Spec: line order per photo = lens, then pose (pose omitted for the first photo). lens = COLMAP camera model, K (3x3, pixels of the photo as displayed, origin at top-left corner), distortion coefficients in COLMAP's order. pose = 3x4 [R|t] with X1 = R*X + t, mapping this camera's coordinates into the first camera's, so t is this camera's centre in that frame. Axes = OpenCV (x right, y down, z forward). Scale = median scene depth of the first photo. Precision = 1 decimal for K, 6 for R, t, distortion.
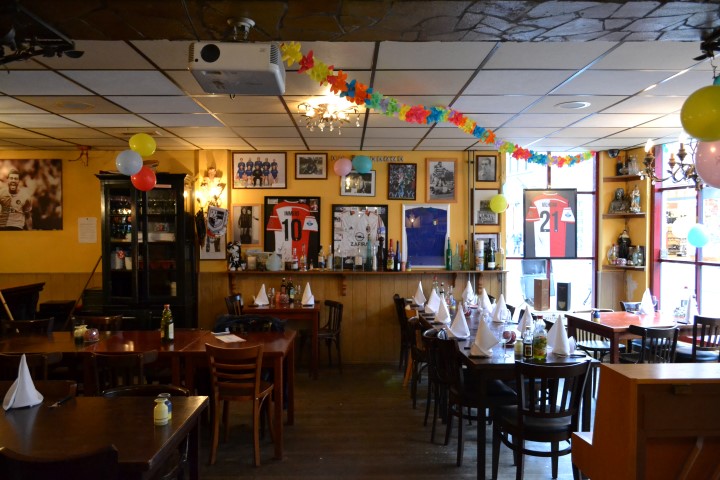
lens RADIAL K [[560.1, 0, 358.6], [0, 560.1, 241.8], [0, 0, 1]] dist [-0.049056, 0.001599]
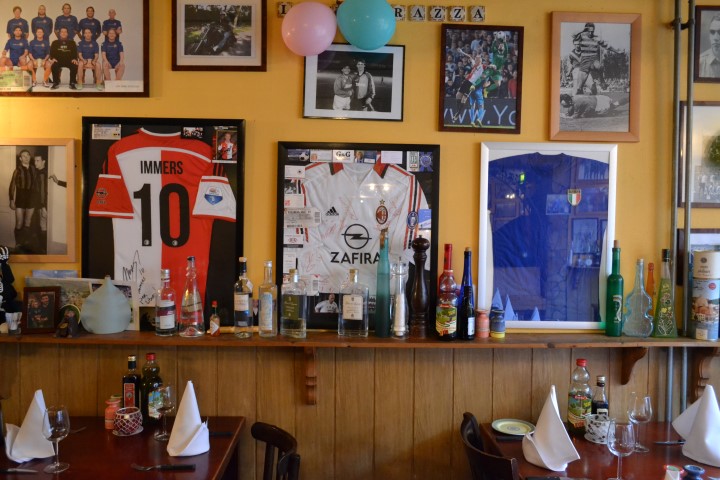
lens RADIAL K [[560.1, 0, 362.3], [0, 560.1, 236.6], [0, 0, 1]] dist [-0.049056, 0.001599]
pose [[0.999916, 0.010070, -0.008199, 0.008169], [-0.009821, 0.999506, 0.029857, -0.019336], [0.008496, -0.029774, 0.999521, 0.656095]]
